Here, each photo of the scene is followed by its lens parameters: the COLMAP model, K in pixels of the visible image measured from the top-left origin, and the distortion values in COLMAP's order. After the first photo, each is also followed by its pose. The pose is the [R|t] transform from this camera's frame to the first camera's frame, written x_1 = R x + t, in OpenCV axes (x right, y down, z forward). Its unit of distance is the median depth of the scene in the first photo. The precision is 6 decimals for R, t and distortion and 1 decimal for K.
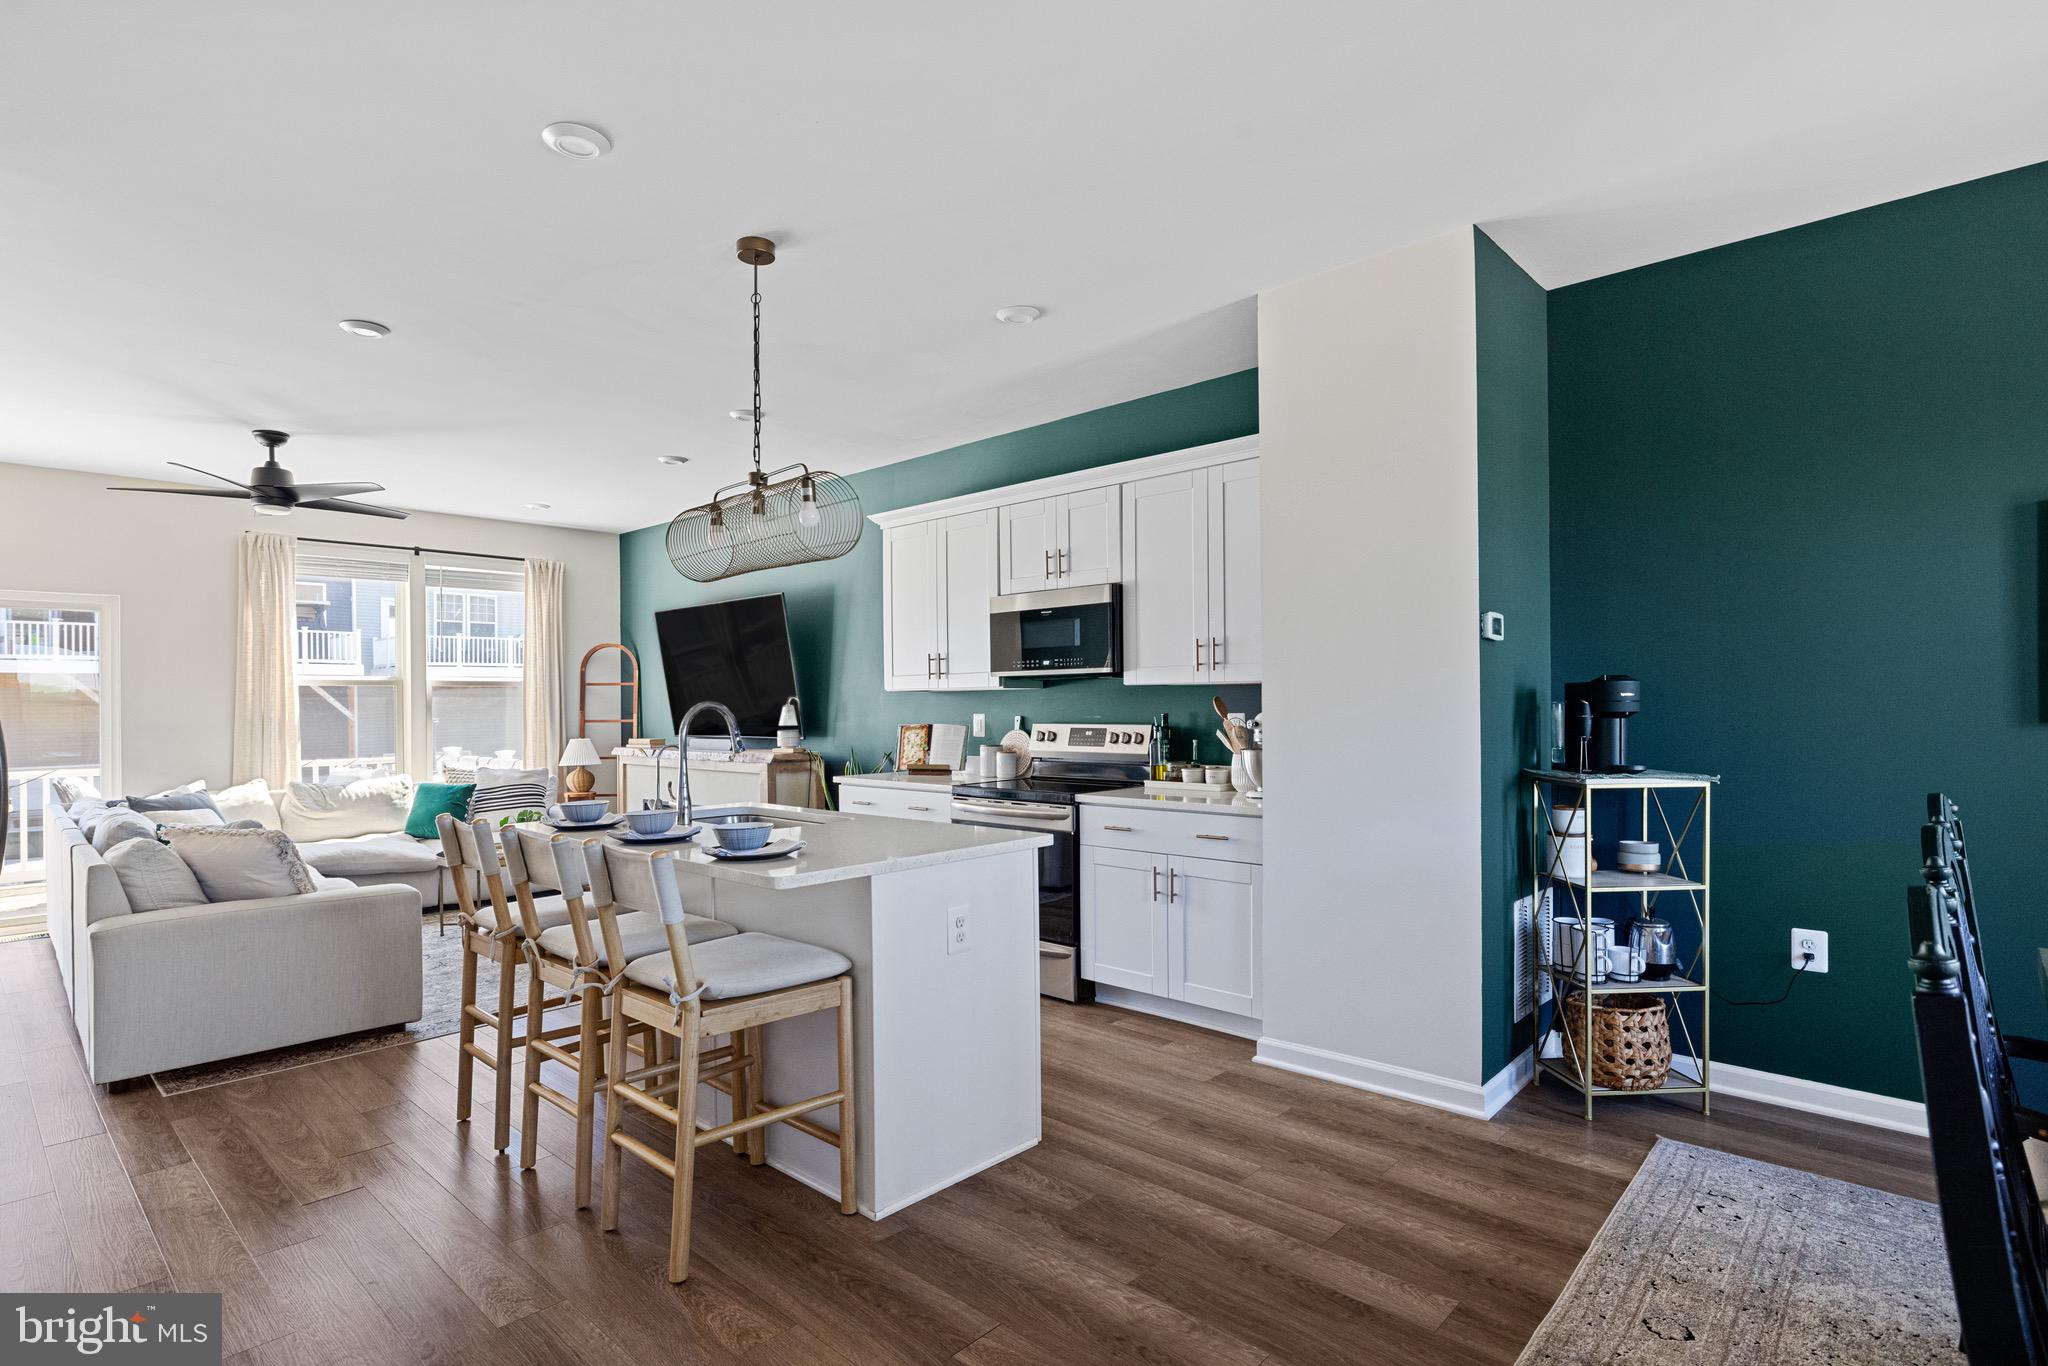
lens RADIAL K [[1026.6, 0, 1012.8], [0, 1026.6, 701.7], [0, 0, 1]] dist [-0.005013, 0.001684]
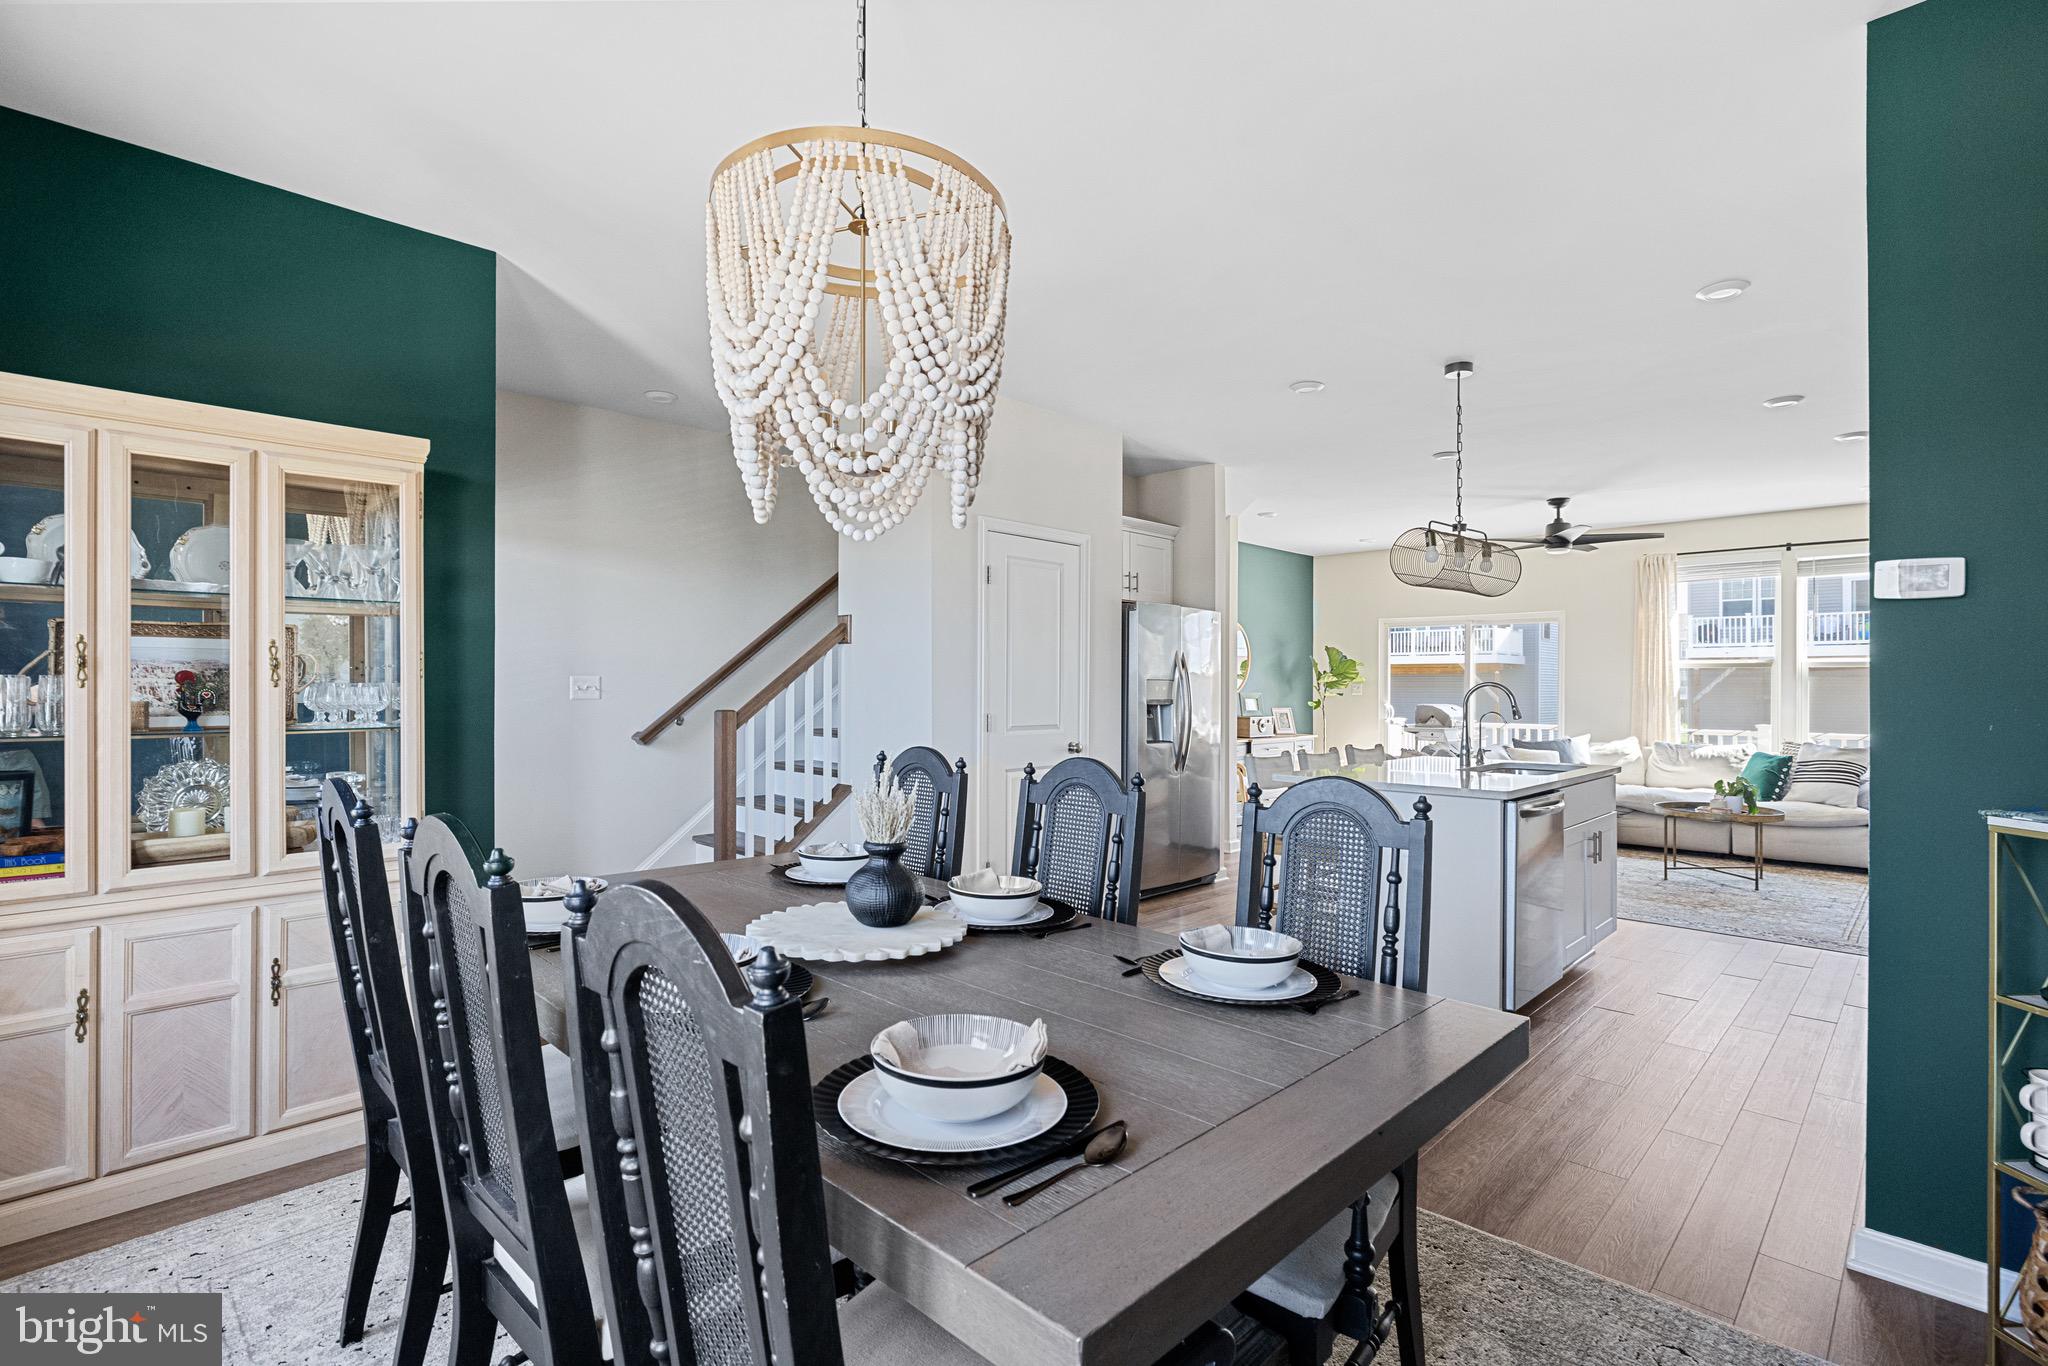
lens RADIAL K [[956.6, 0, 1027.2], [0, 956.6, 684.8], [0, 0, 1]] dist [0.003670, 0.000732]
pose [[-0.011468, 0.009940, -0.999885, 0.773320], [-0.002980, 0.999946, 0.009975, -0.005908], [0.999930, 0.003094, -0.011438, 0.285270]]
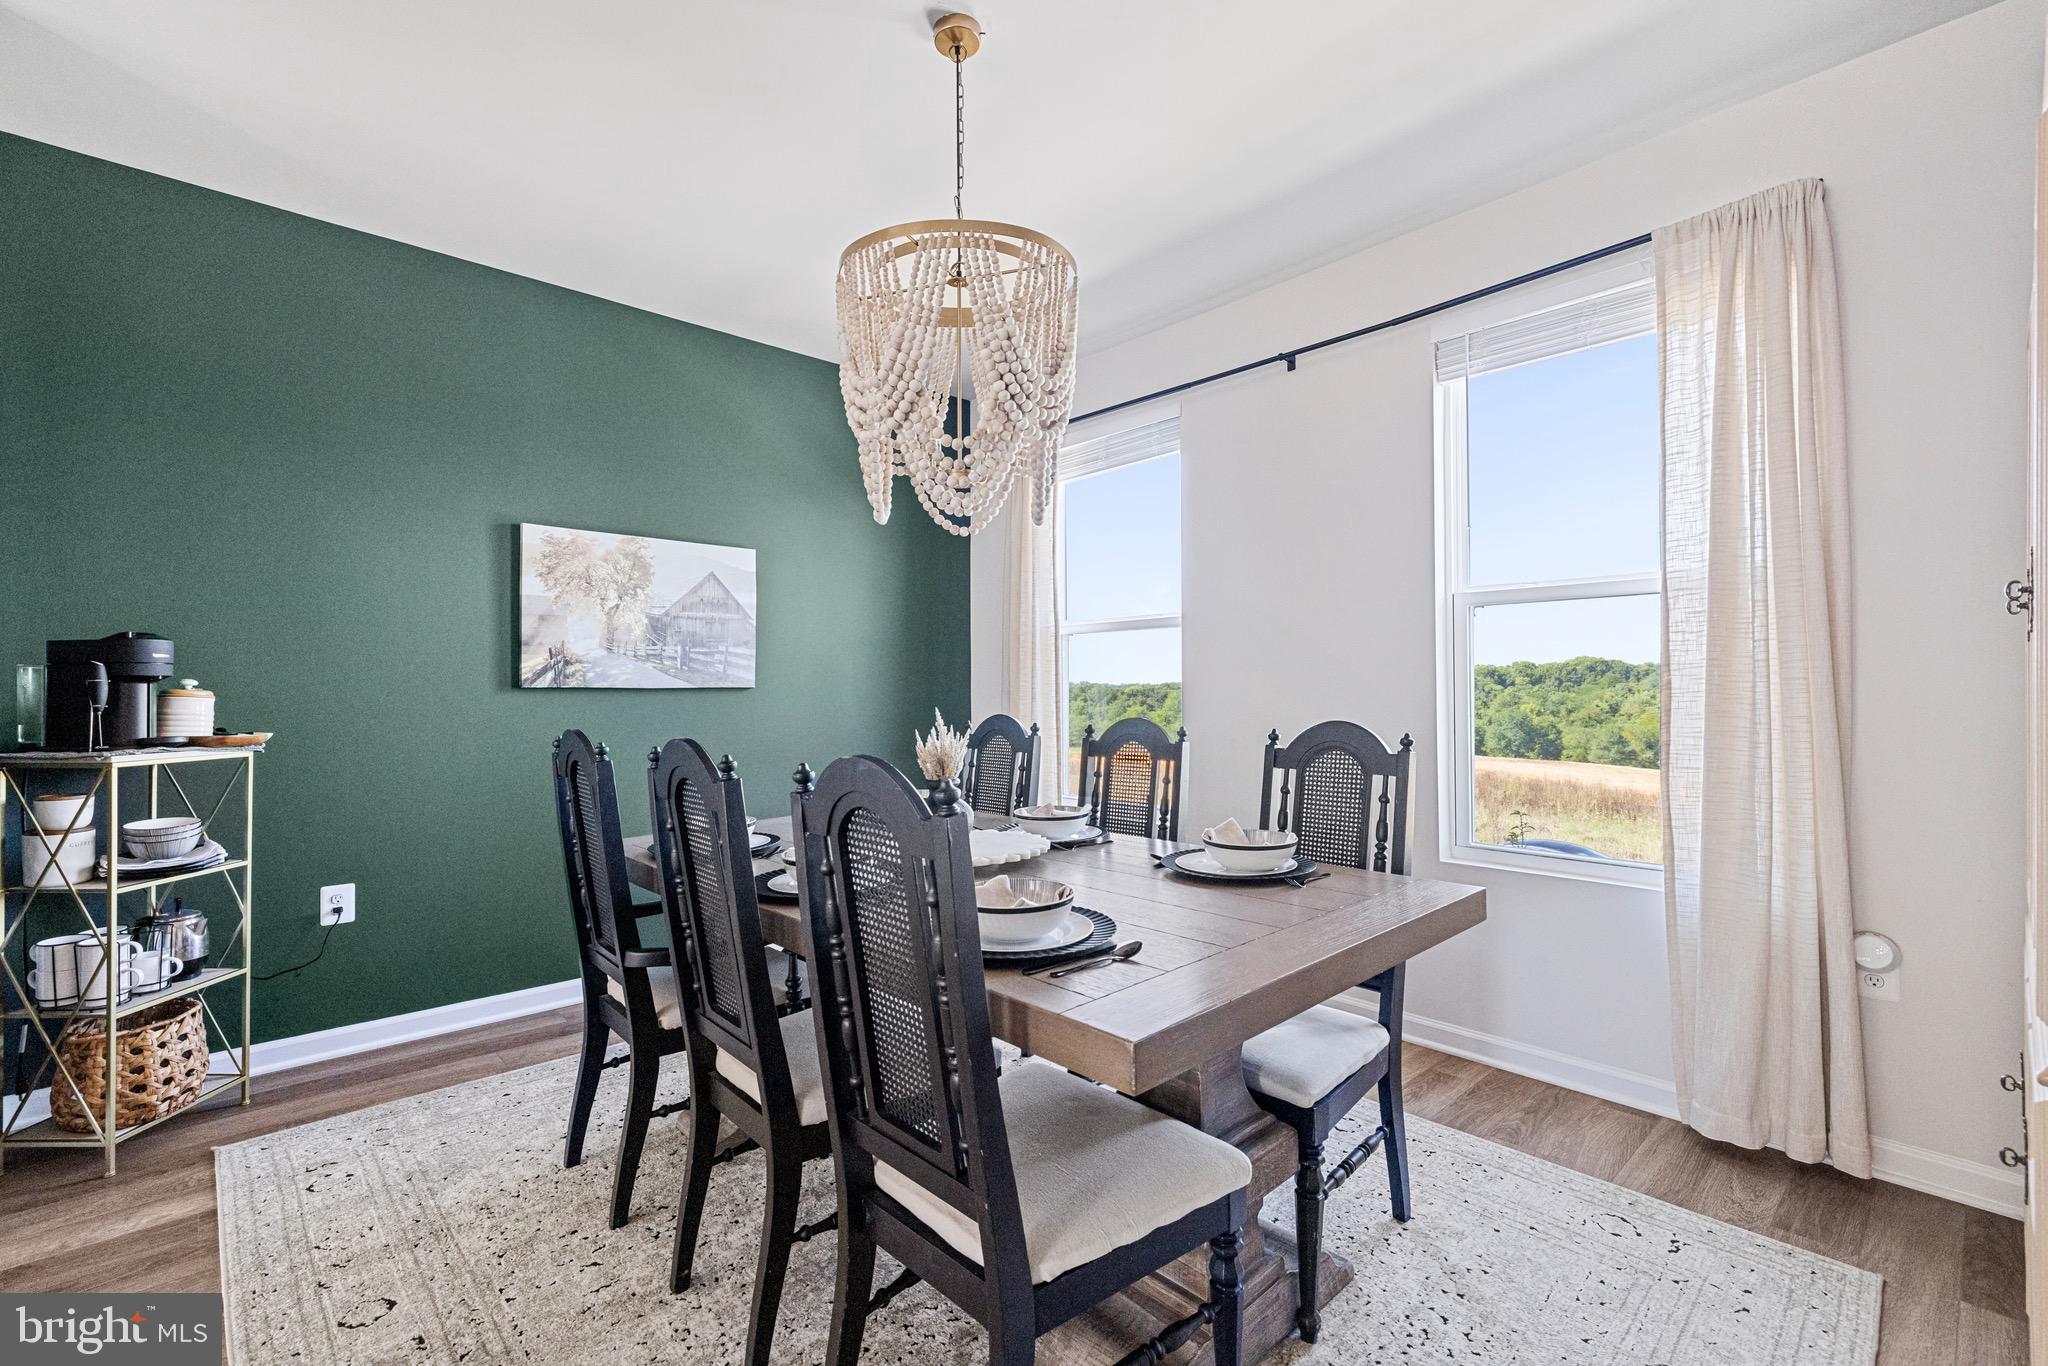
lens RADIAL K [[891.0, 0, 1025.1], [0, 891.0, 686.5], [0, 0, 1]] dist [0.003596, 0.000812]
pose [[0.070515, 0.012585, 0.997431, -0.067526], [0.004077, 0.999908, -0.012905, 0.021455], [-0.997502, 0.004976, 0.070457, 0.151025]]
